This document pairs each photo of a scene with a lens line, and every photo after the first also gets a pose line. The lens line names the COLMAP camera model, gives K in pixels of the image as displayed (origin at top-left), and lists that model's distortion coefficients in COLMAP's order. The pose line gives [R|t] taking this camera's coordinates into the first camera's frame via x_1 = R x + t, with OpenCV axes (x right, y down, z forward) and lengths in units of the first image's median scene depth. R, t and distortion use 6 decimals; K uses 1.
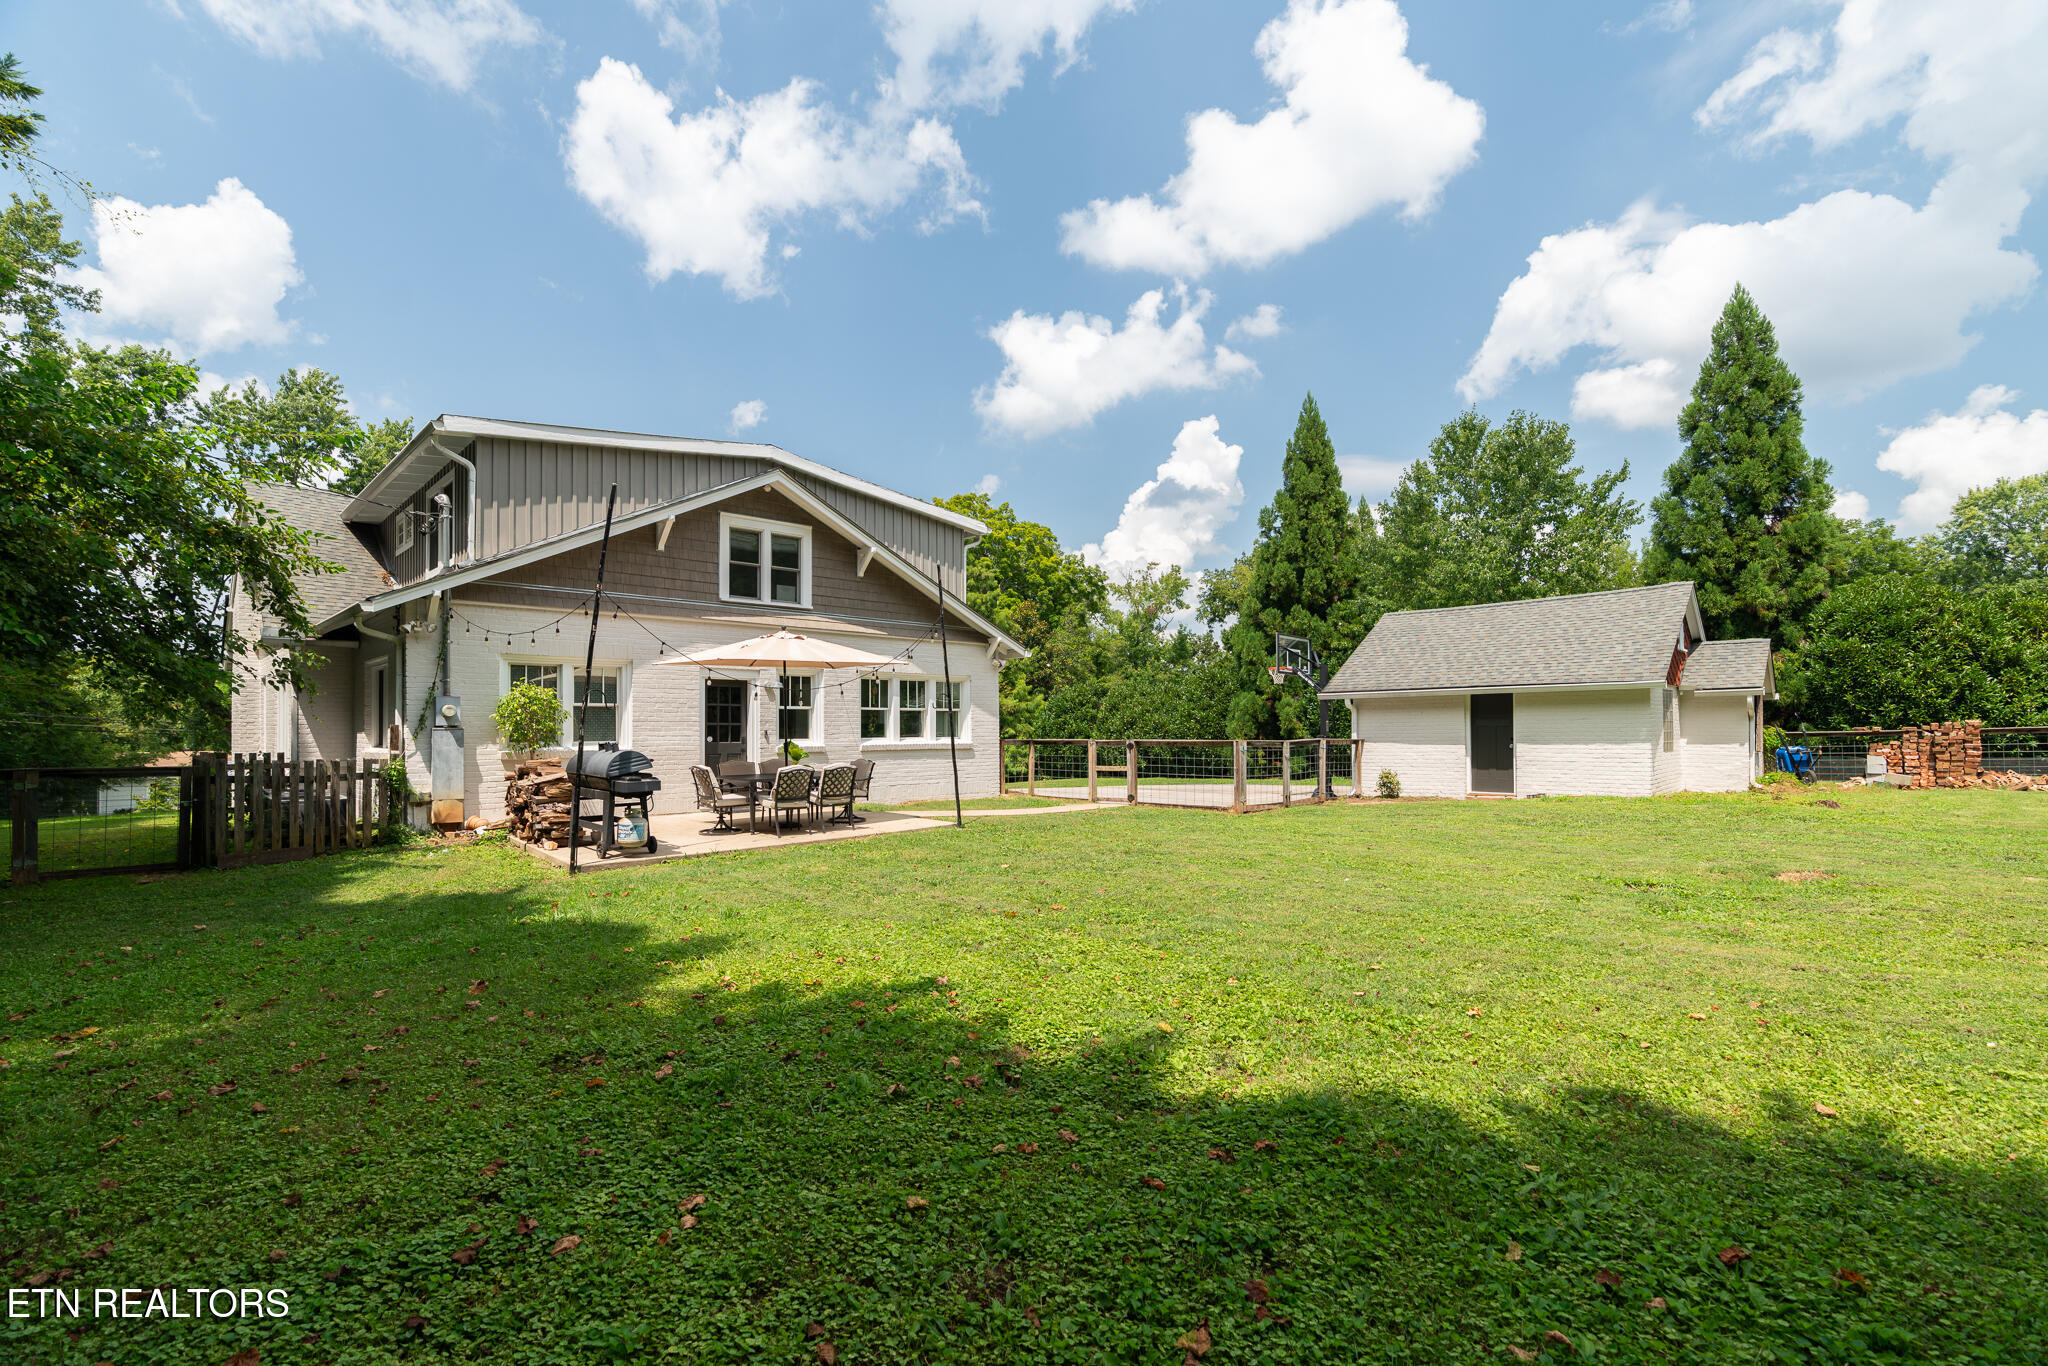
lens RADIAL K [[945.0, 0, 970.3], [0, 945.0, 735.6], [0, 0, 1]] dist [-0.015765, 0.001784]
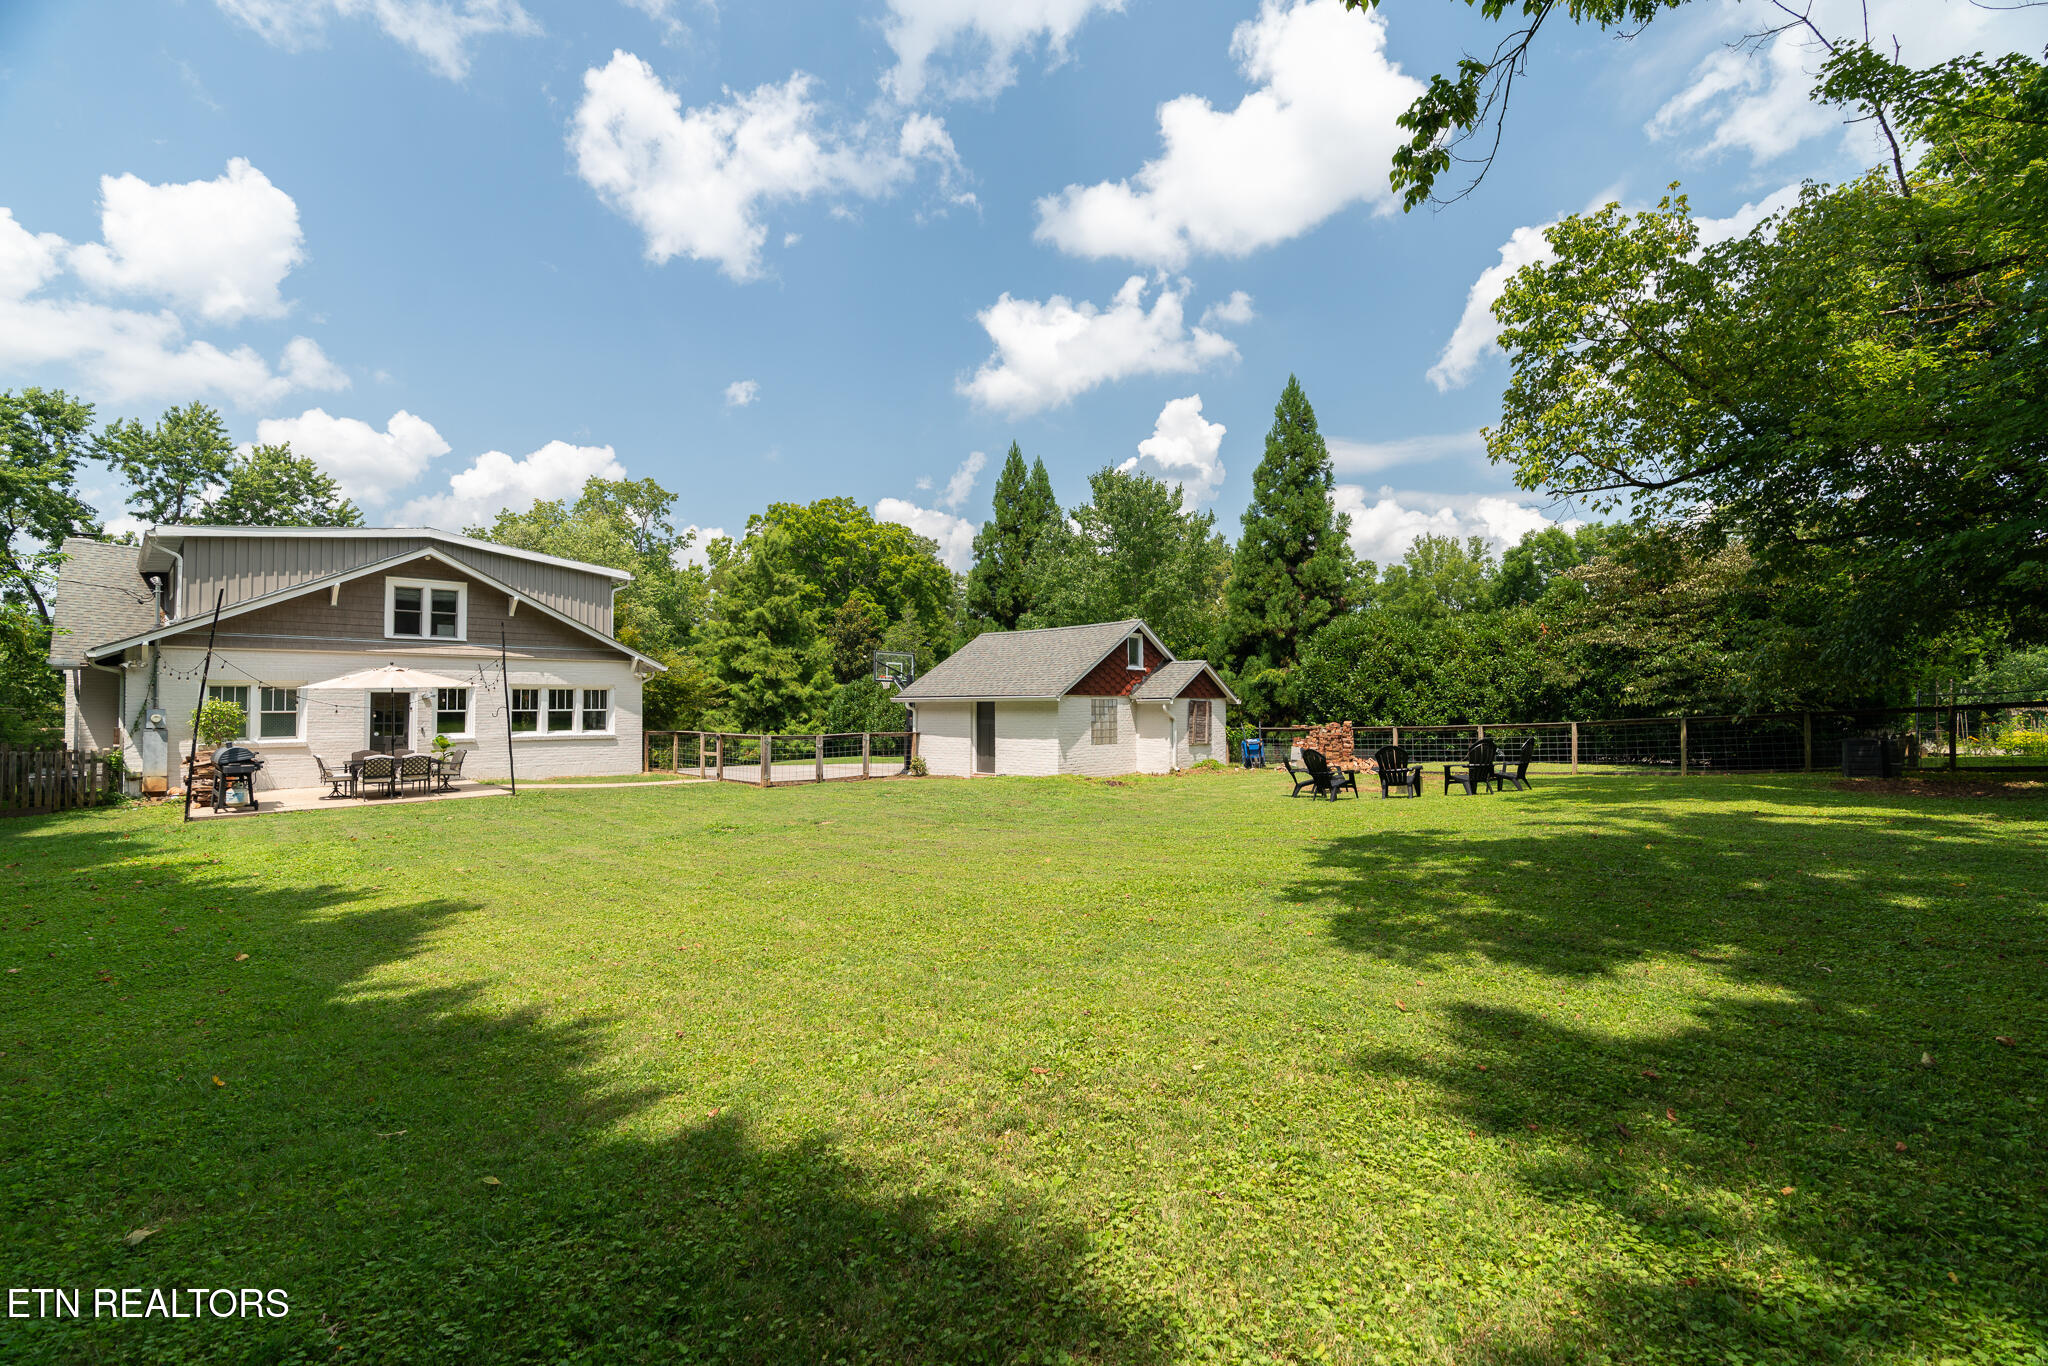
lens RADIAL K [[945.0, 0, 1012.5], [0, 945.0, 664.8], [0, 0, 1]] dist [-0.015765, 0.001784]
pose [[0.999734, 0.006981, 0.021994, 0.540353], [-0.006137, 0.999251, -0.038210, -0.042848], [-0.022245, 0.038064, 0.999028, -0.370374]]
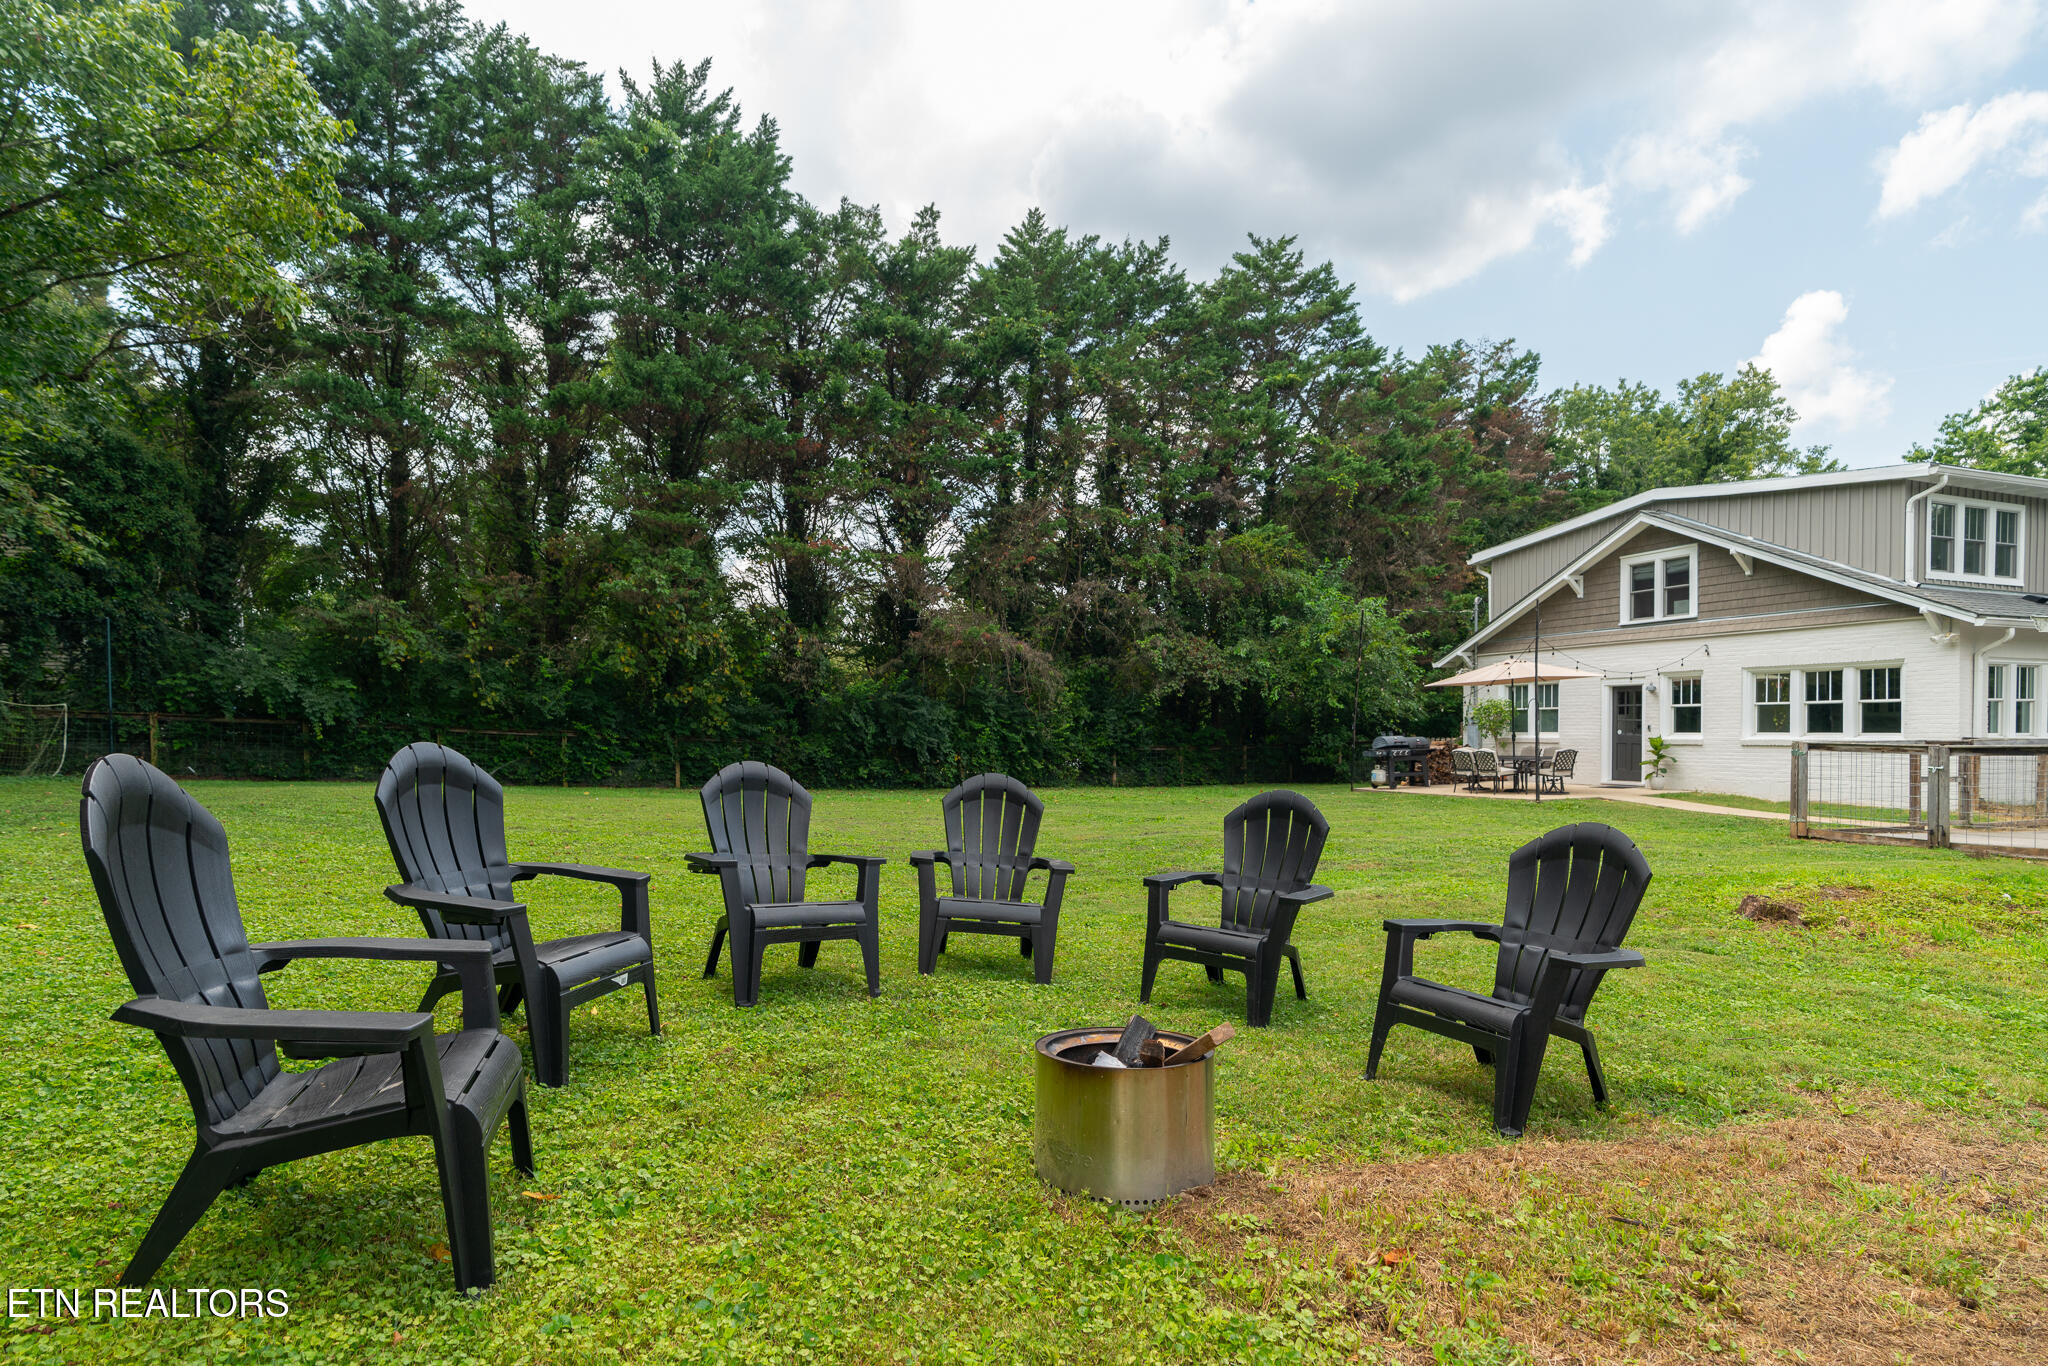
lens RADIAL K [[1054.6, 0, 996.7], [0, 1054.6, 734.5], [0, 0, 1]] dist [0.002923, 0.000995]
pose [[-0.394610, 0.014635, -0.918732, 1.143972], [0.007459, 0.999891, 0.012724, -0.014412], [0.918818, -0.001832, -0.394676, 0.636269]]
